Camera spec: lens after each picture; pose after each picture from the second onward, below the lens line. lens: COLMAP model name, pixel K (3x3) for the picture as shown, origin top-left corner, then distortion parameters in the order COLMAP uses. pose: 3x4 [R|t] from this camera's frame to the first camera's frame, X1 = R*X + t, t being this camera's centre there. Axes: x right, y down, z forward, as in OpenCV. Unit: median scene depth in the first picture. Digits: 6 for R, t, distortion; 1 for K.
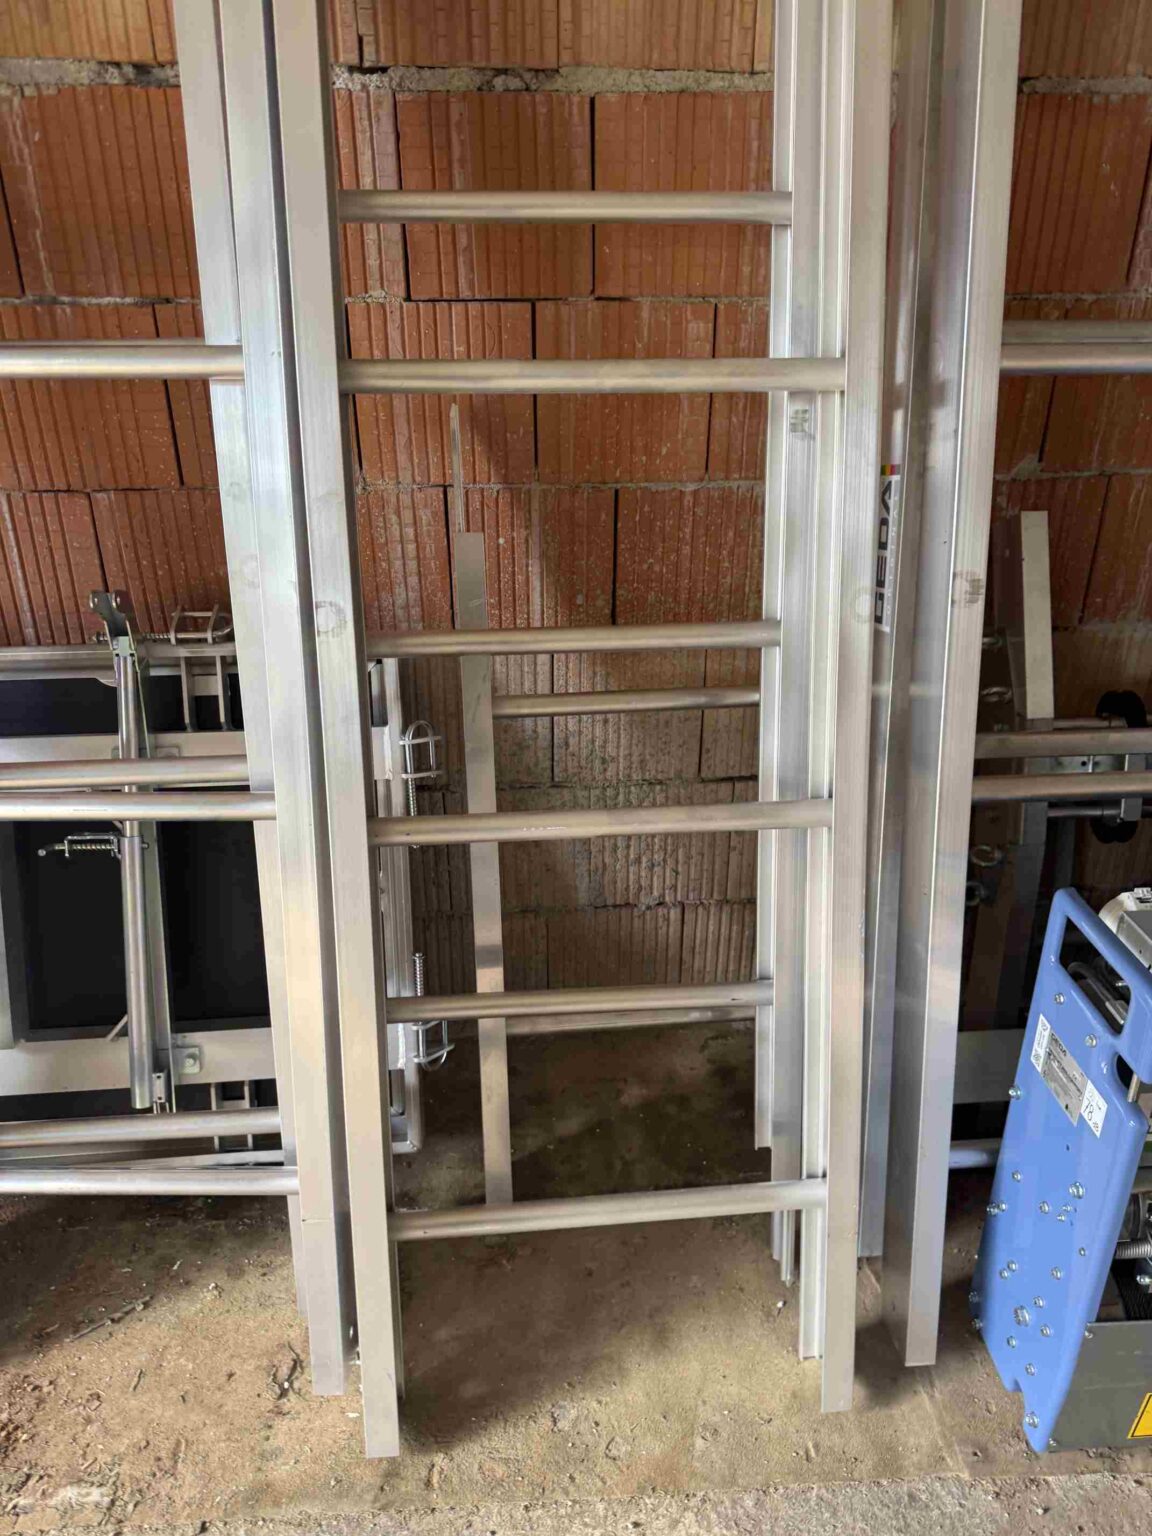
lens RADIAL K [[1082.7, 0, 576.0], [0, 1082.7, 768.0], [0, 0, 1]] dist [-0.002281, -0.004148]
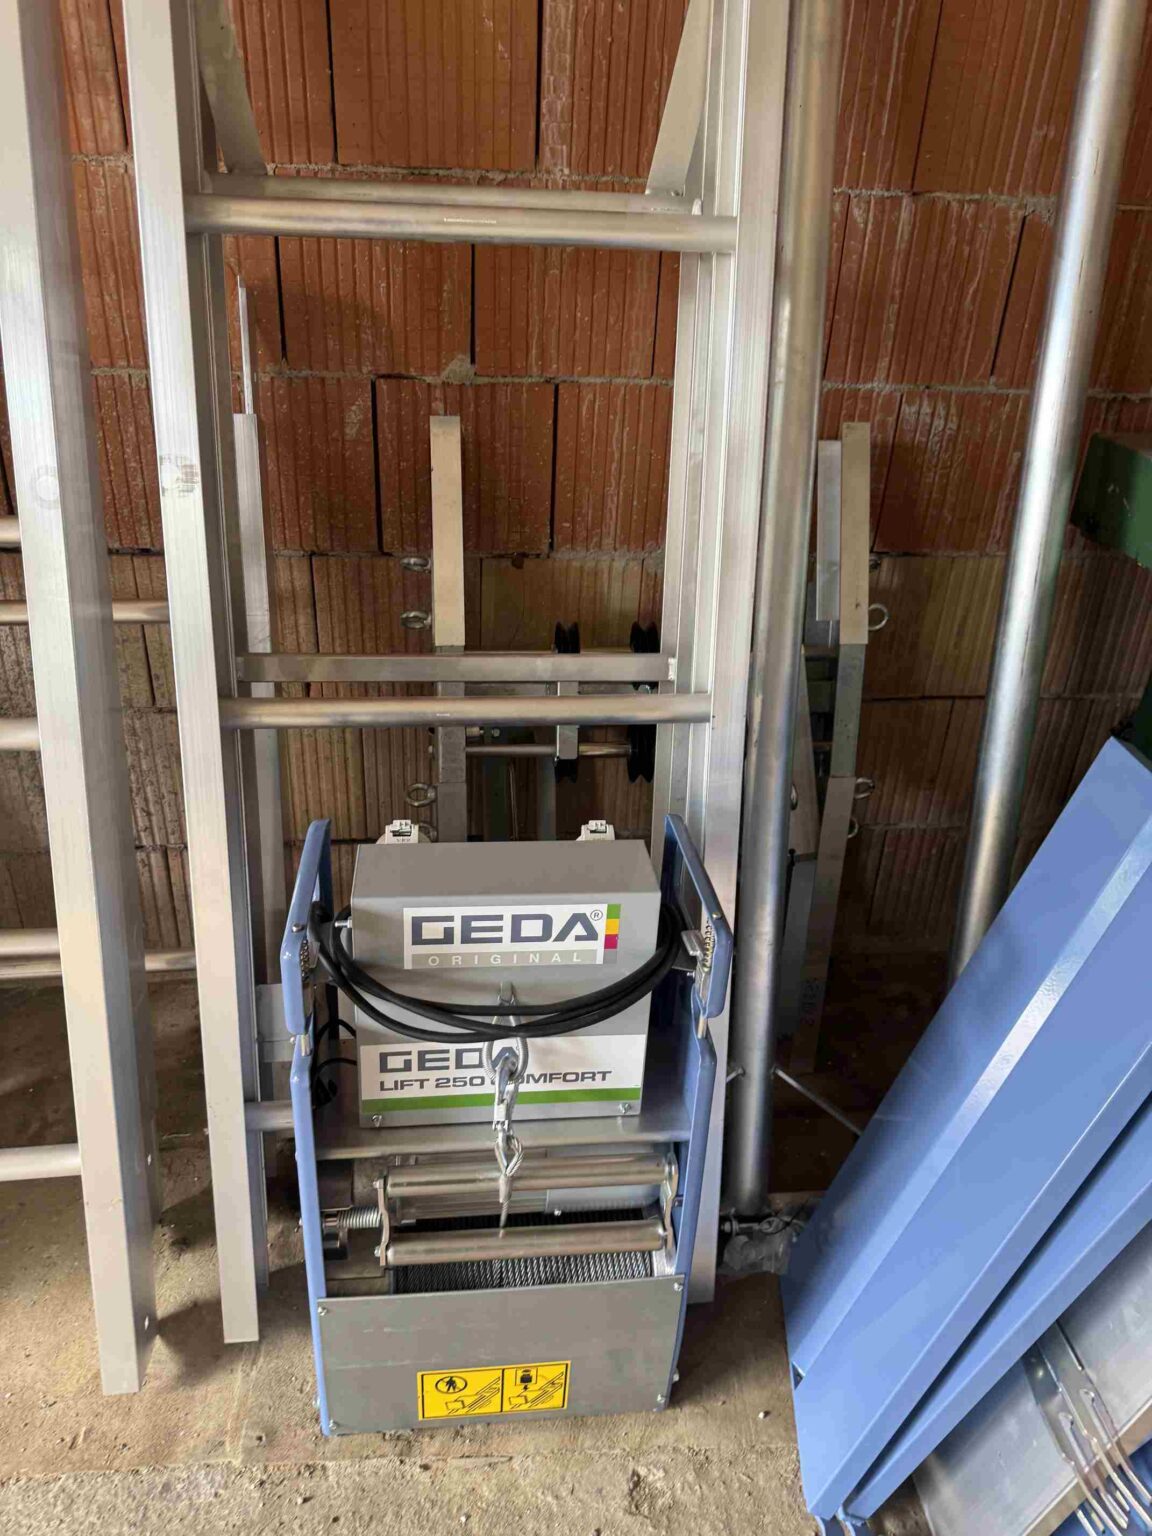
lens RADIAL K [[1106.0, 0, 576.6], [0, 1106.0, 778.6], [0, 0, 1]] dist [0.004828, 0.008157]
pose [[0.997987, 0.024535, 0.058474, 0.492132], [-0.026489, 0.999108, 0.032880, 0.033596], [-0.057616, -0.034363, 0.997747, 0.056572]]
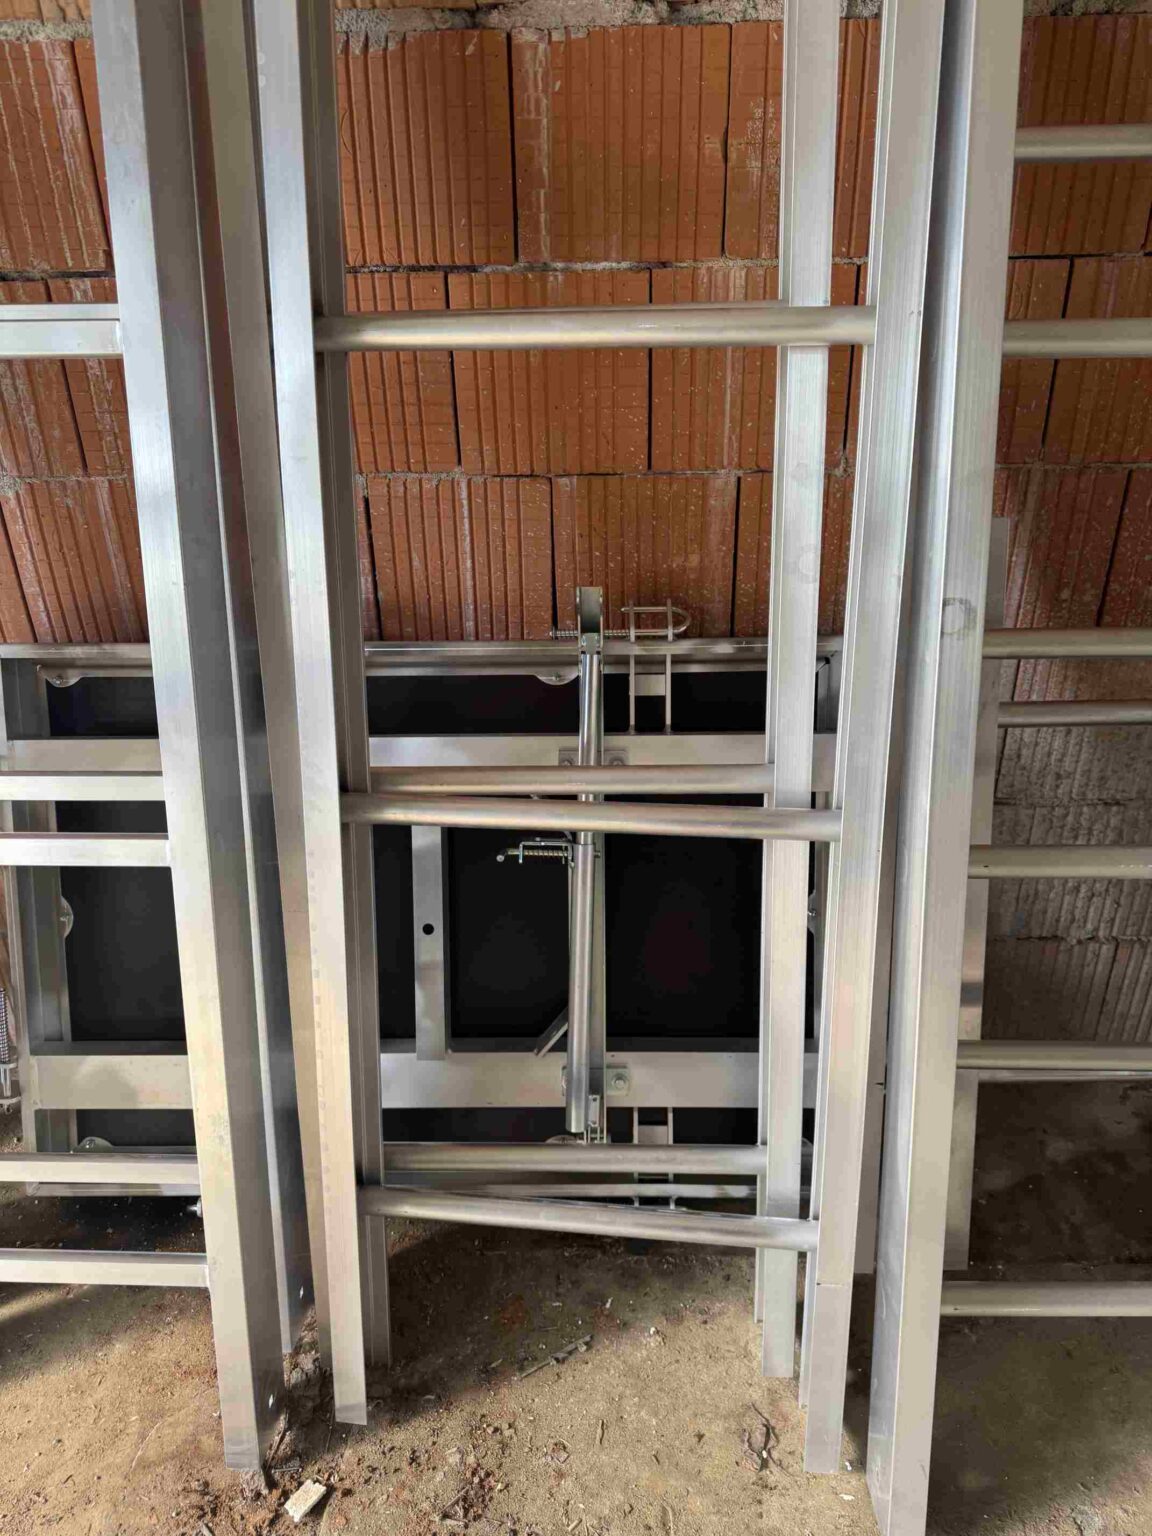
lens RADIAL K [[1078.5, 0, 575.7], [0, 1078.5, 777.6], [0, 0, 1]] dist [0.043623, -0.041759]
pose [[0.992608, 0.032816, -0.116840, -0.310003], [-0.032112, 0.999453, 0.007899, -0.001707], [0.117035, -0.004089, 0.993119, 0.064617]]
